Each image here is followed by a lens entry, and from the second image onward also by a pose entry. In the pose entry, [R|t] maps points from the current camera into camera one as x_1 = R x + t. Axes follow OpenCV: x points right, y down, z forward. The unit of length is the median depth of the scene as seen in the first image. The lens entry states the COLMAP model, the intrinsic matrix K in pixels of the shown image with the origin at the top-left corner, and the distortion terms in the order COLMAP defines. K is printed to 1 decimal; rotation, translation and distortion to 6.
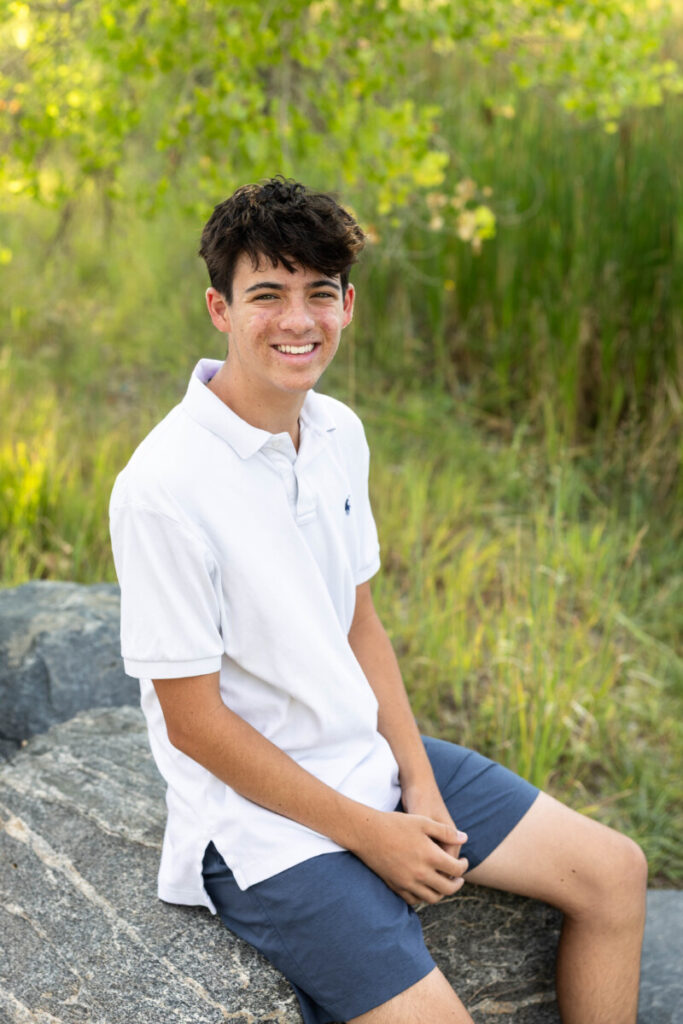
lens RADIAL K [[1538.3, 0, 340.5], [0, 1538.3, 512.4], [0, 0, 1]] dist [0.012747, 0.000000]
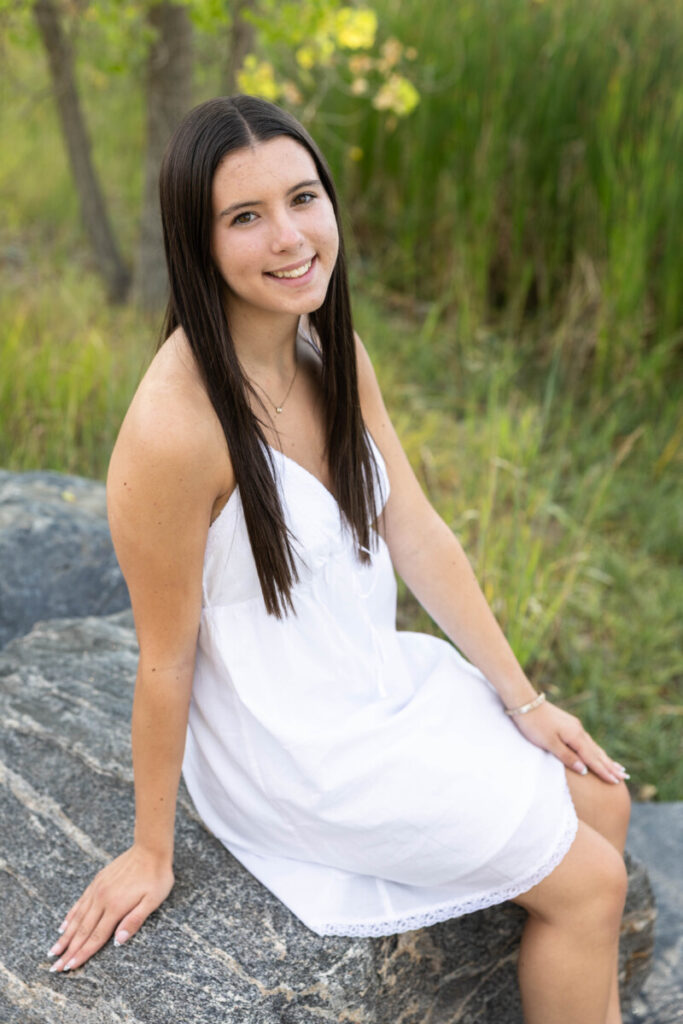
lens RADIAL K [[1515.2, 0, 342.9], [0, 1515.2, 511.0], [0, 0, 1]] dist [0.008655, 0.000000]
pose [[0.994699, 0.012540, 0.102065, -0.103545], [-0.021146, 0.996269, 0.083677, -0.014983], [-0.100635, -0.085392, 0.991252, 0.144870]]
